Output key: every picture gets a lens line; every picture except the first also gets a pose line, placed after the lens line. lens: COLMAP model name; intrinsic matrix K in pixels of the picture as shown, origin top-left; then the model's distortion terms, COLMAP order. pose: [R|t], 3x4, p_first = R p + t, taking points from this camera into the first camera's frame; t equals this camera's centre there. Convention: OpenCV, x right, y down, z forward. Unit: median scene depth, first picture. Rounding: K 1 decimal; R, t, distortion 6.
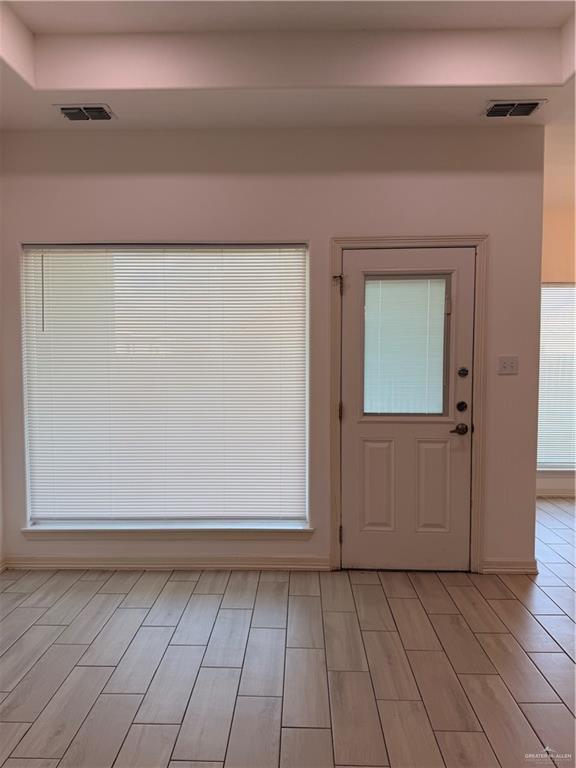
lens RADIAL K [[539.0, 0, 287.6], [0, 539.0, 383.7], [0, 0, 1]] dist [0.071554, -0.054402]
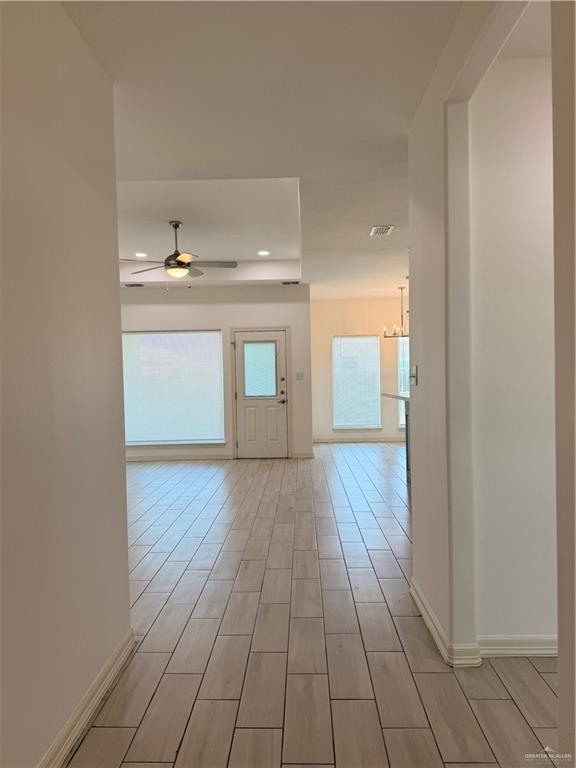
lens RADIAL K [[539.0, 0, 290.9], [0, 539.0, 388.2], [0, 0, 1]] dist [0.071554, -0.054402]
pose [[0.999575, -0.020708, 0.020535, 0.305347], [0.021306, 0.999343, -0.029328, 0.096929], [-0.019914, 0.029753, 0.999359, -1.526918]]
